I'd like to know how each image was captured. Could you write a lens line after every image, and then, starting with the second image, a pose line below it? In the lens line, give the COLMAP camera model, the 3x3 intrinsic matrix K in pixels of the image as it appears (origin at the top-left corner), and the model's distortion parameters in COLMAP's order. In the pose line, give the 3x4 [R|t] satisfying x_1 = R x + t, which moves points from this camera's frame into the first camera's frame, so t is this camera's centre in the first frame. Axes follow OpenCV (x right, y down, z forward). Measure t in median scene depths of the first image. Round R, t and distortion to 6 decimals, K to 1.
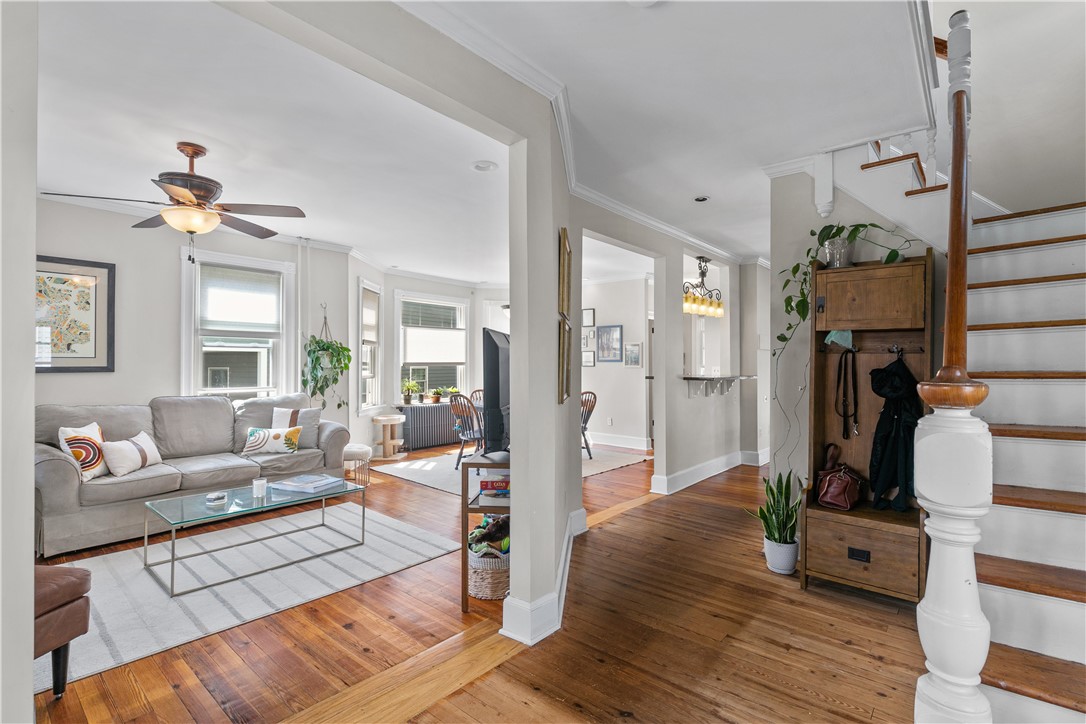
lens RADIAL K [[501.8, 0, 538.5], [0, 501.8, 360.8], [0, 0, 1]] dist [0.004889, -0.000093]
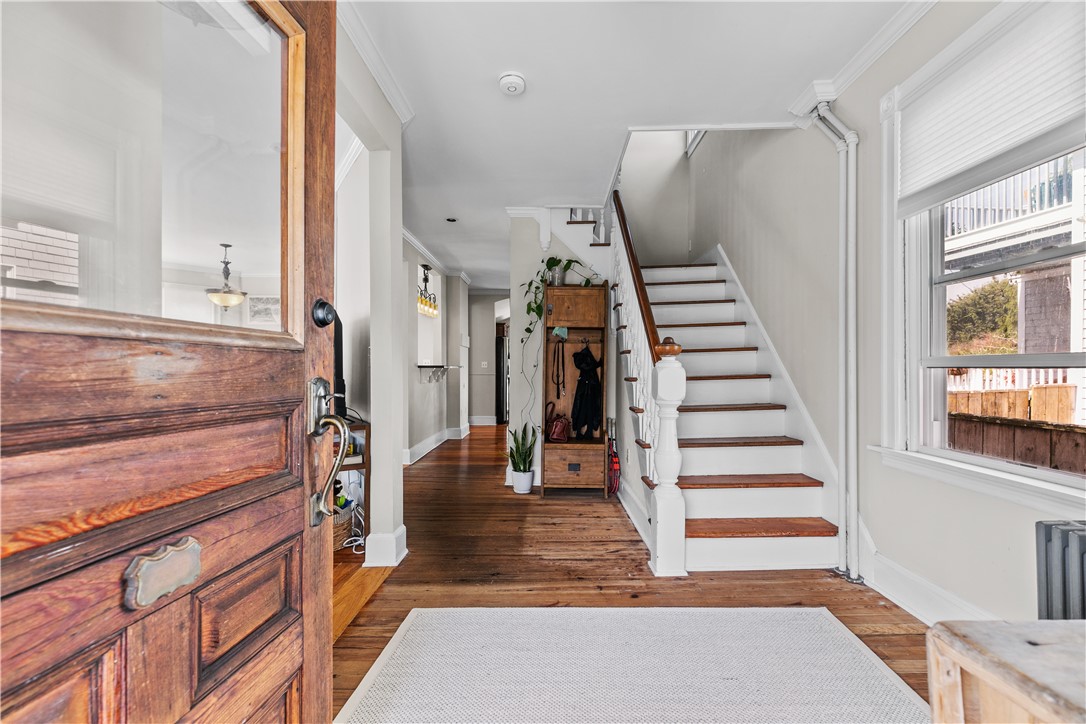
lens RADIAL K [[501.8, 0, 520.9], [0, 501.8, 369.1], [0, 0, 1]] dist [0.004889, -0.000093]
pose [[0.777470, 0.004111, 0.628906, -0.461141], [-0.005714, 0.999984, 0.000527, 0.068939], [-0.628894, -0.004003, 0.777481, -0.121085]]
